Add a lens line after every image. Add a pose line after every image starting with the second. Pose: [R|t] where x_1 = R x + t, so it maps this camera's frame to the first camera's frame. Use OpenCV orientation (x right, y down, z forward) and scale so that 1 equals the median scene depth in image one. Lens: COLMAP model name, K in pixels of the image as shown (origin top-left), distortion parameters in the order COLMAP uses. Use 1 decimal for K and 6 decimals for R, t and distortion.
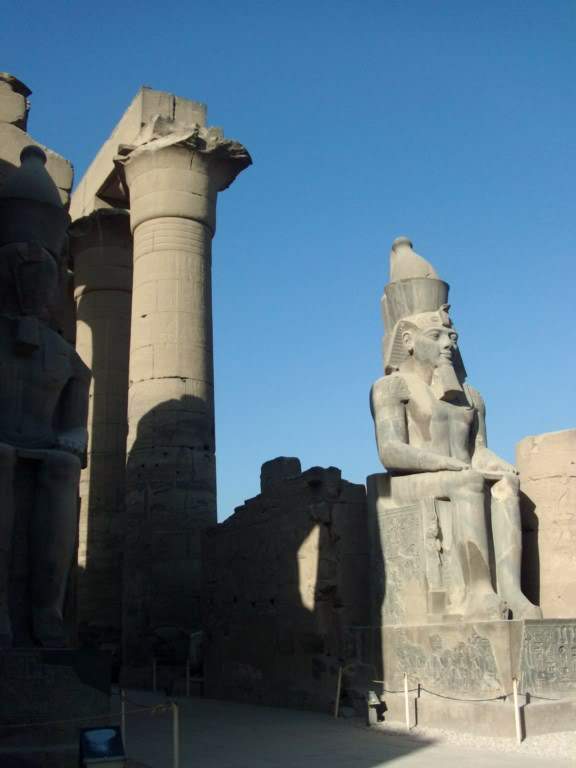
lens RADIAL K [[841.6, 0, 286.5], [0, 841.6, 407.8], [0, 0, 1]] dist [-0.143352, 0.071519]
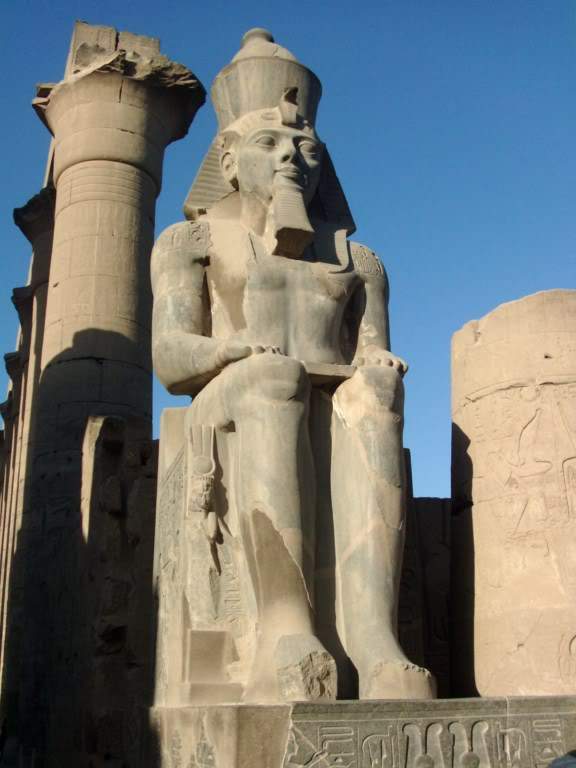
lens RADIAL K [[841.6, 0, 286.5], [0, 841.6, 407.8], [0, 0, 1]] dist [-0.143352, 0.071519]
pose [[0.985072, -0.053346, -0.163669, 0.267253], [0.040427, 0.995872, -0.081274, 0.124502], [0.167329, 0.073444, 0.983162, 0.499379]]
